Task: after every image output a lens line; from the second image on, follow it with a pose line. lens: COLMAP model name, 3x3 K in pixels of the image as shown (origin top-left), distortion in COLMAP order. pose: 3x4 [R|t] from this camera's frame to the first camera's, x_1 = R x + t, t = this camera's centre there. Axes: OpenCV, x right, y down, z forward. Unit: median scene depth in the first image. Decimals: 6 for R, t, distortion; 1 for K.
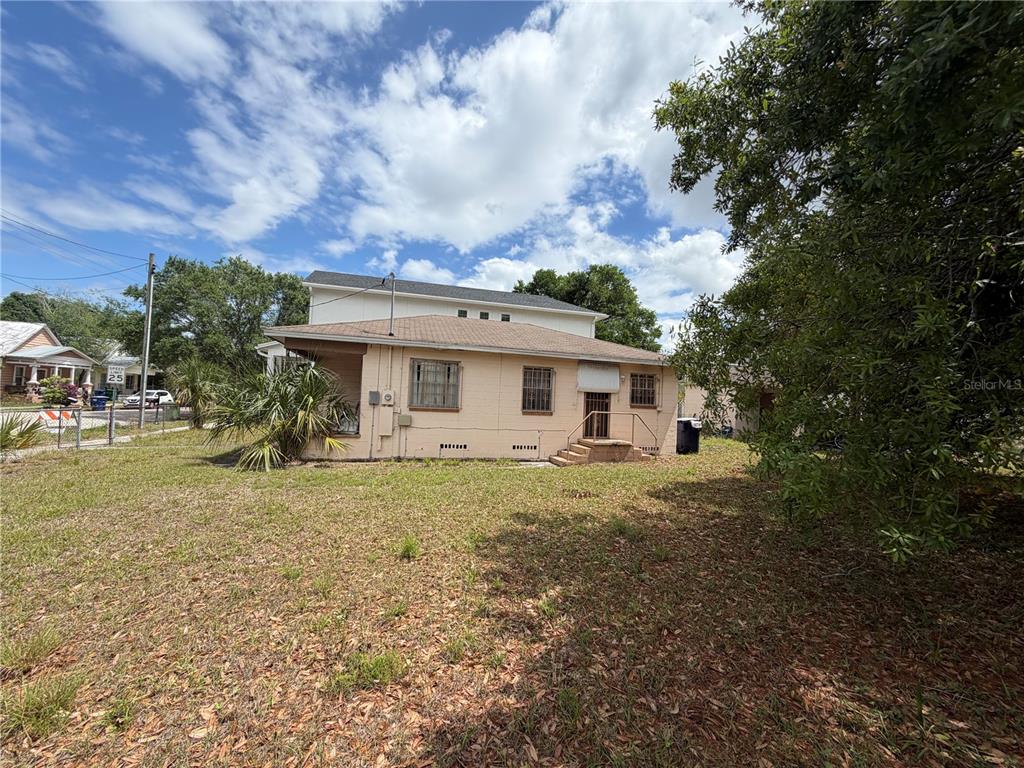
lens RADIAL K [[412.5, 0, 507.9], [0, 412.5, 379.2], [0, 0, 1]] dist [0.000660, -0.000003]
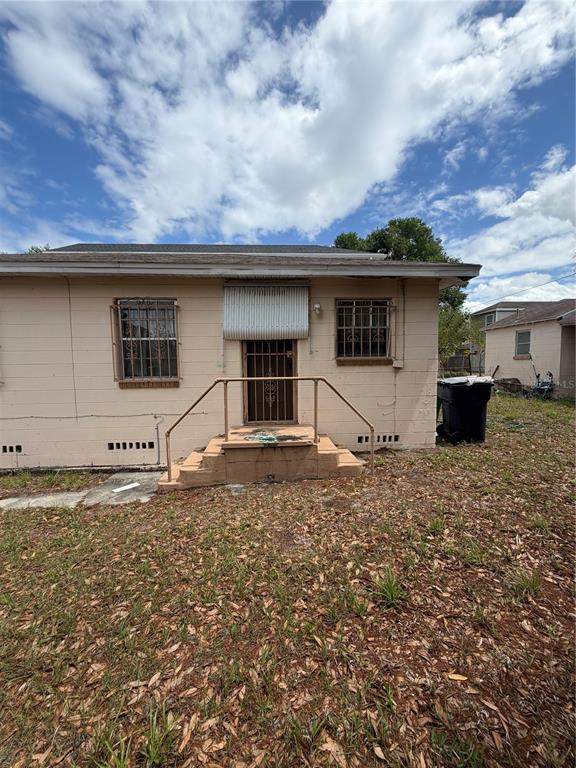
lens RADIAL K [[309.4, 0, 287.9], [0, 309.4, 388.1], [0, 0, 1]] dist [0.000660, -0.000003]
pose [[0.974300, -0.037889, -0.222047, 0.319906], [0.068151, 0.989136, 0.130254, 0.042550], [0.214699, -0.142039, 0.966297, 0.593749]]
